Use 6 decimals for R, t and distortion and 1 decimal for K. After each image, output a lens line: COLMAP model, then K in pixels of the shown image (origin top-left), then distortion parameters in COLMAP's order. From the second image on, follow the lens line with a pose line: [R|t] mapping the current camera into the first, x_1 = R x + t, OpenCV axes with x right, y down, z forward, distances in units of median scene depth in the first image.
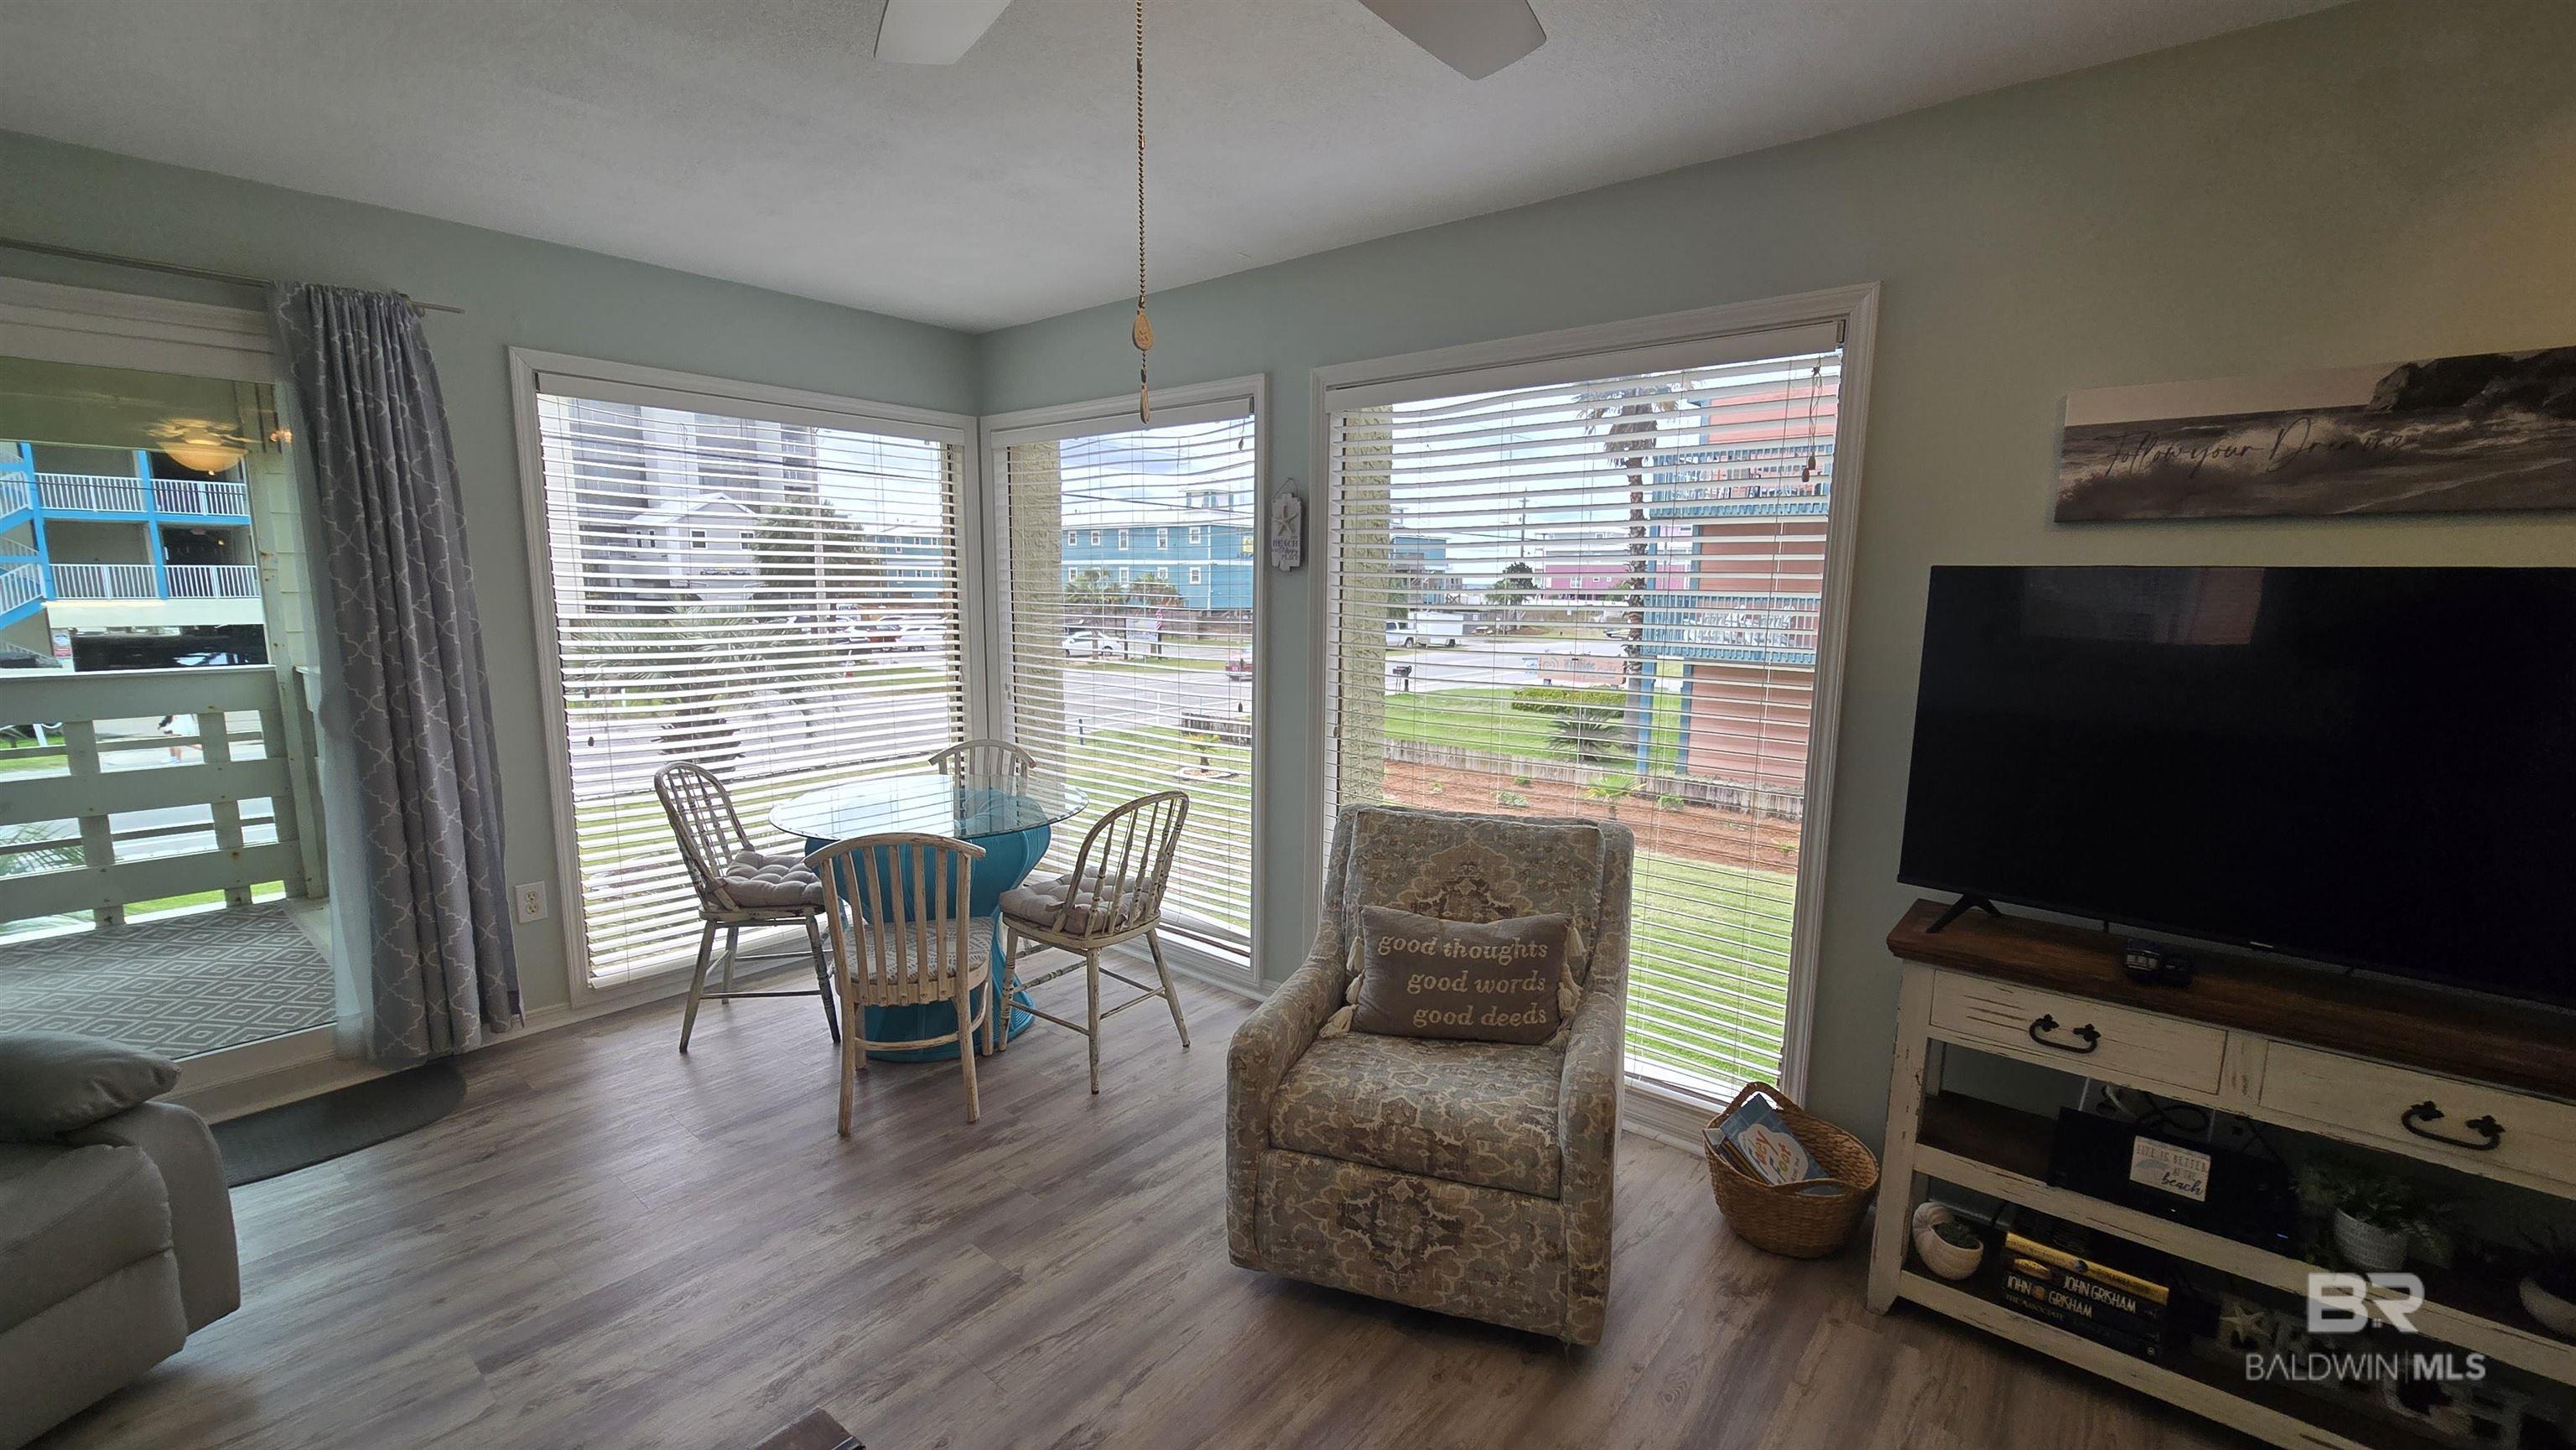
lens RADIAL K [[1050.2, 0, 1304.2], [0, 1050.2, 738.8], [0, 0, 1]] dist [-0.001294, -0.000271]
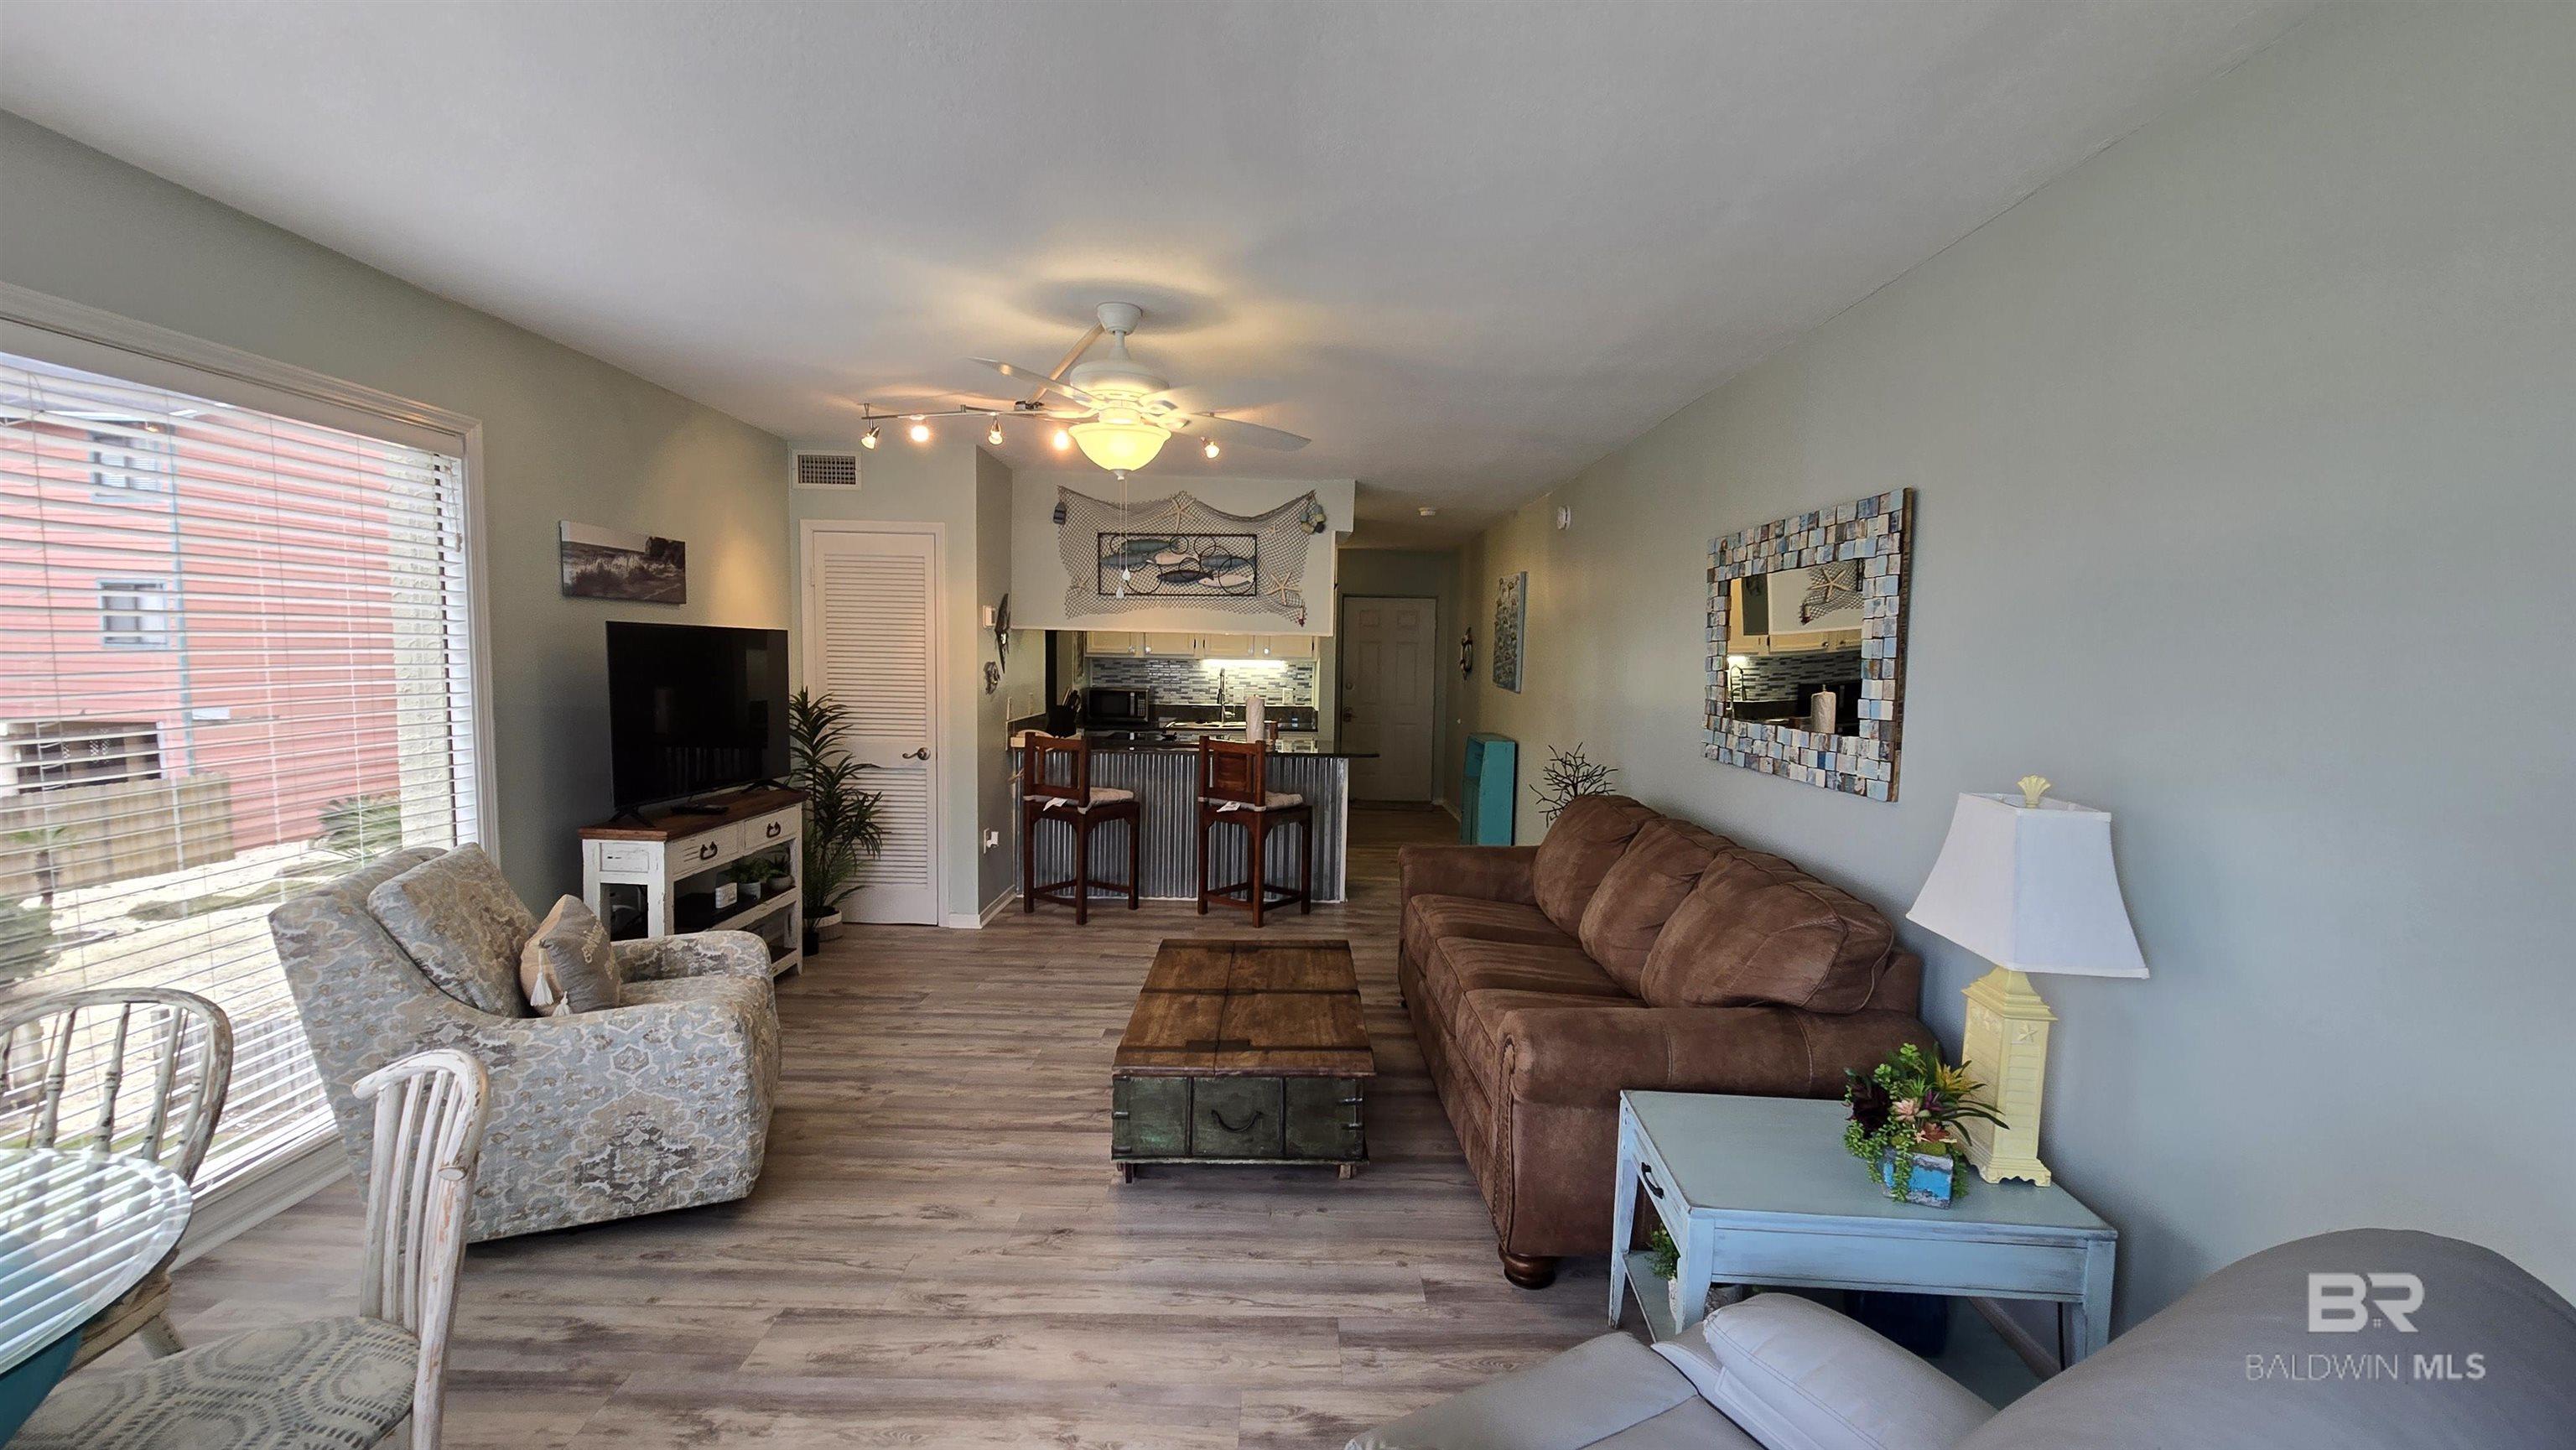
lens RADIAL K [[1059.9, 0, 1305.2], [0, 1059.9, 730.6], [0, 0, 1]] dist [0.000515, -0.000331]
pose [[-0.647308, -0.079282, 0.758094, -1.039109], [0.088351, 0.980068, 0.177936, -0.141053], [-0.757091, 0.182158, -0.627401, 0.897741]]
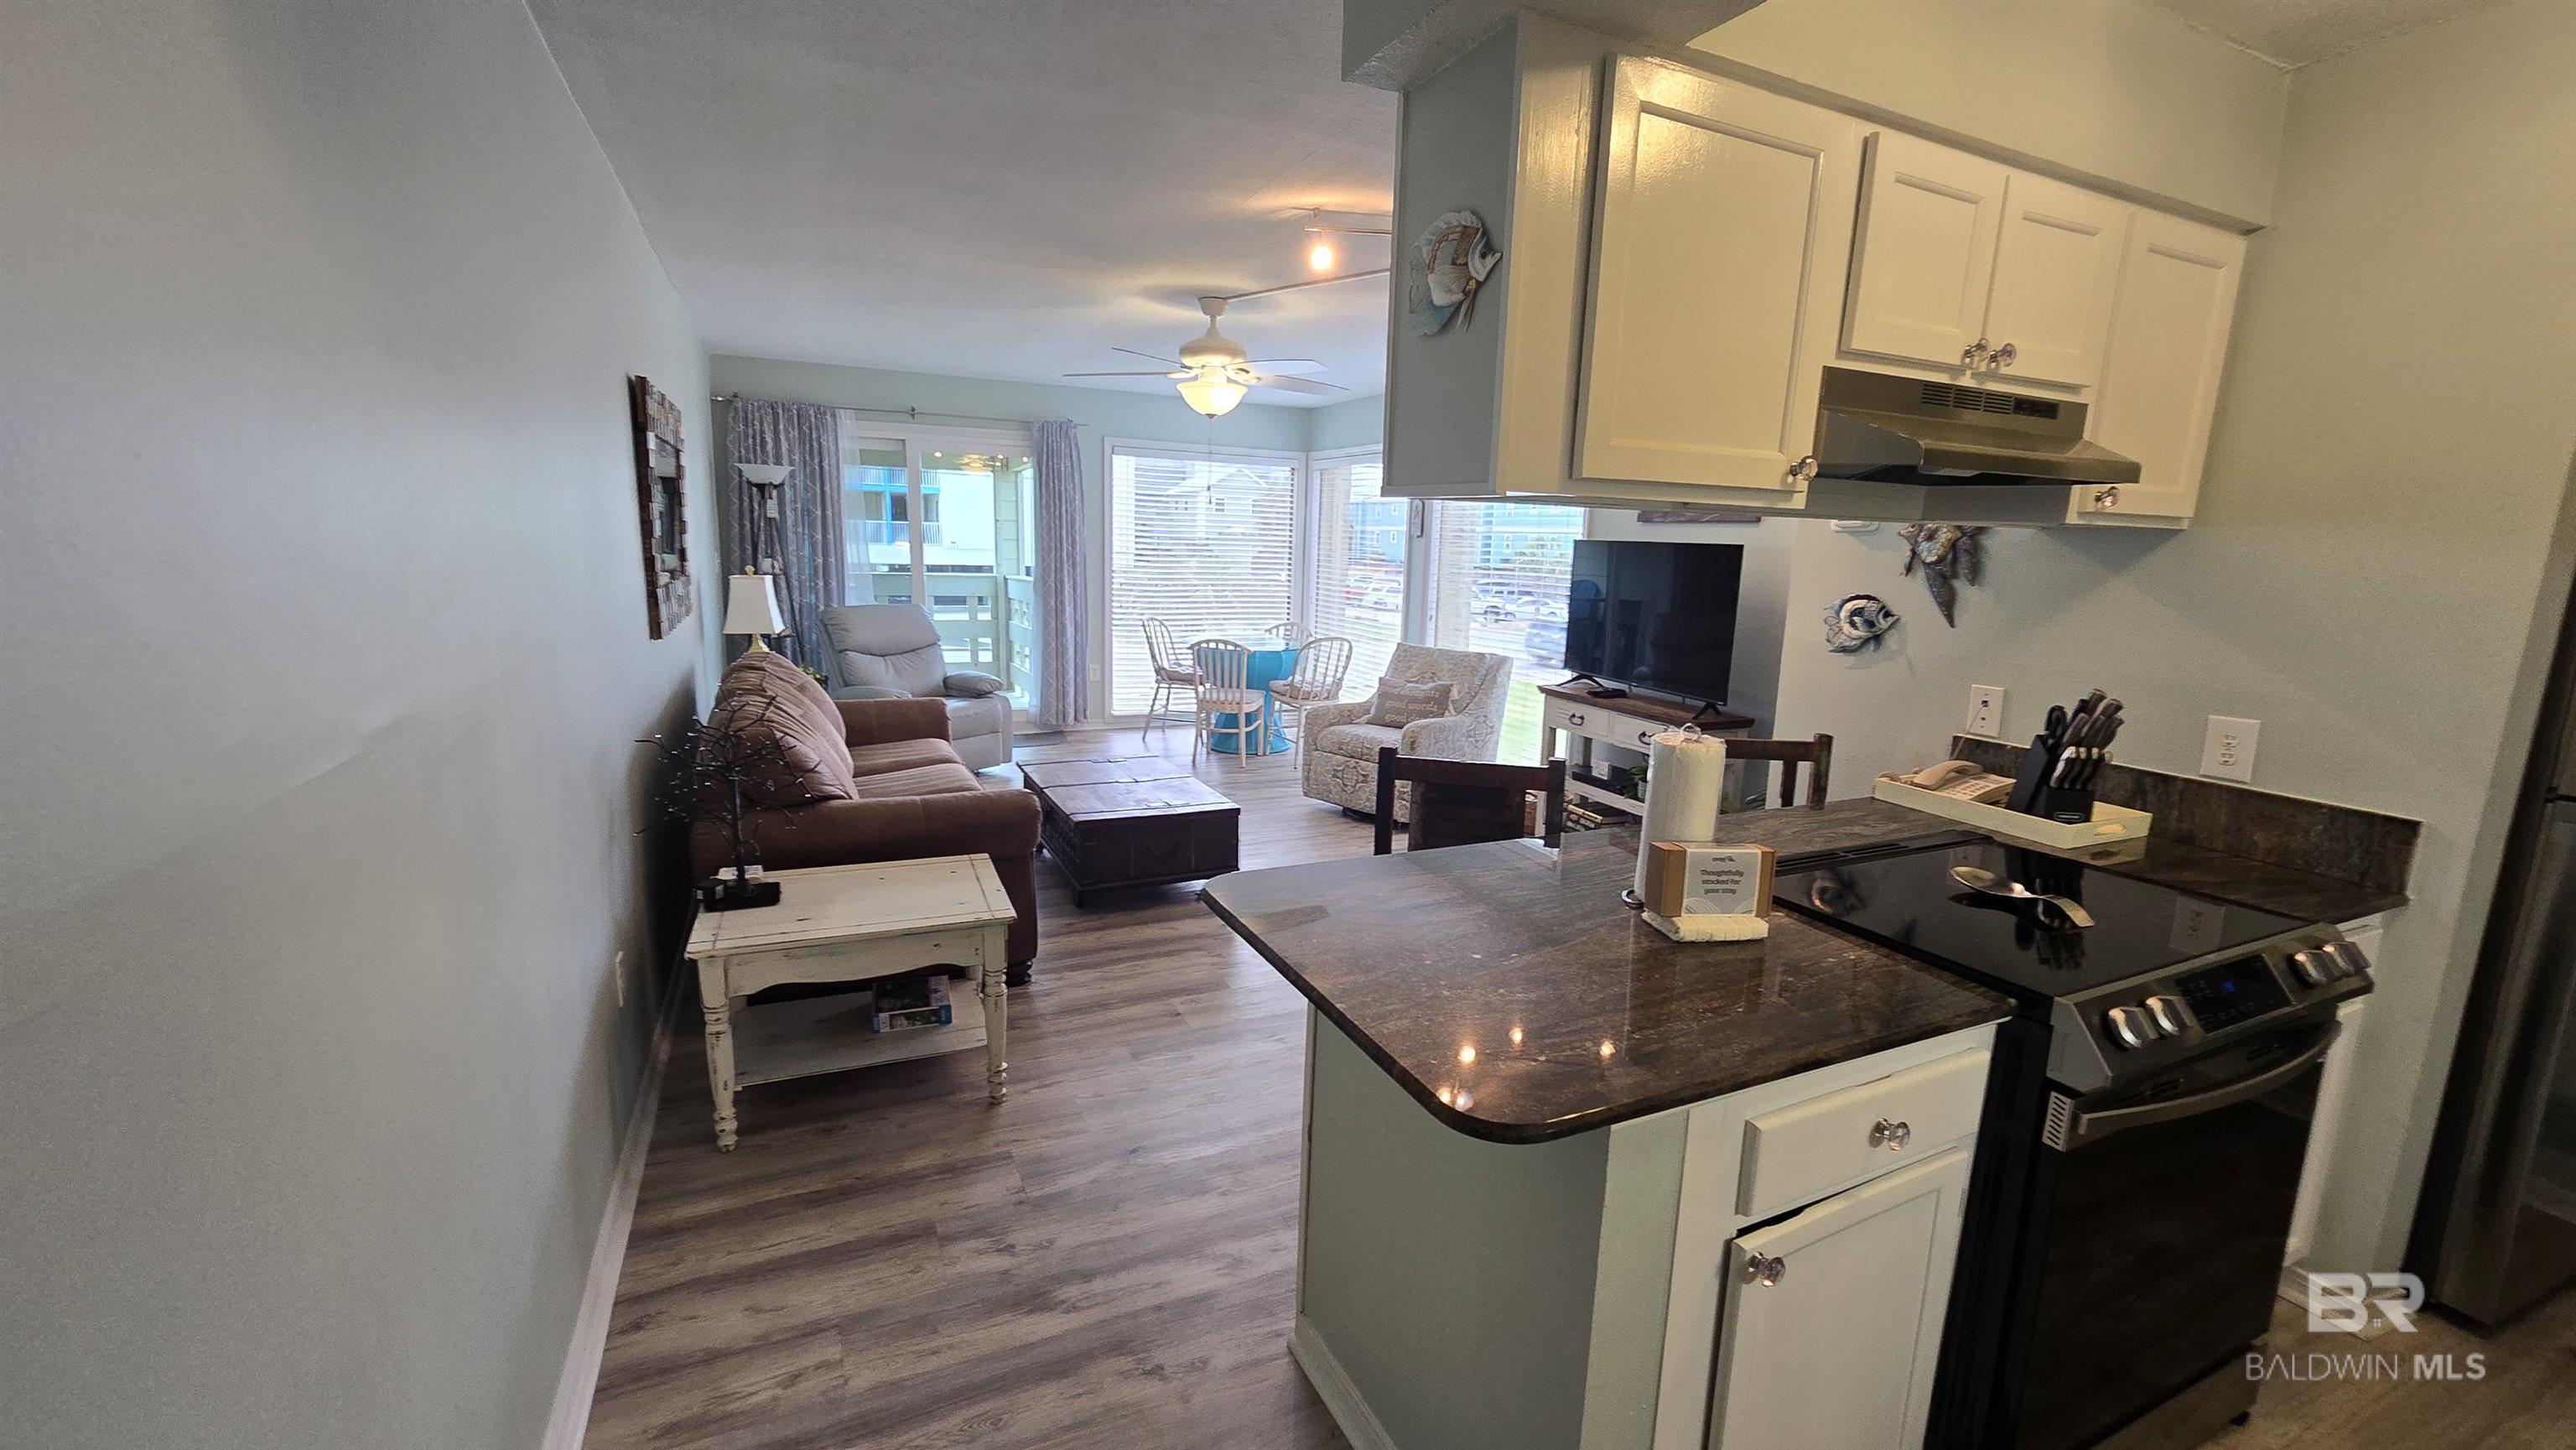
lens RADIAL K [[1053.2, 0, 1305.7], [0, 1053.2, 735.8], [0, 0, 1]] dist [-0.001101, 0.000118]
pose [[0.905044, 0.097407, -0.414013, 0.786091], [-0.086074, 0.995227, 0.045992, 0.170196], [0.416516, -0.005989, 0.909109, -1.091805]]
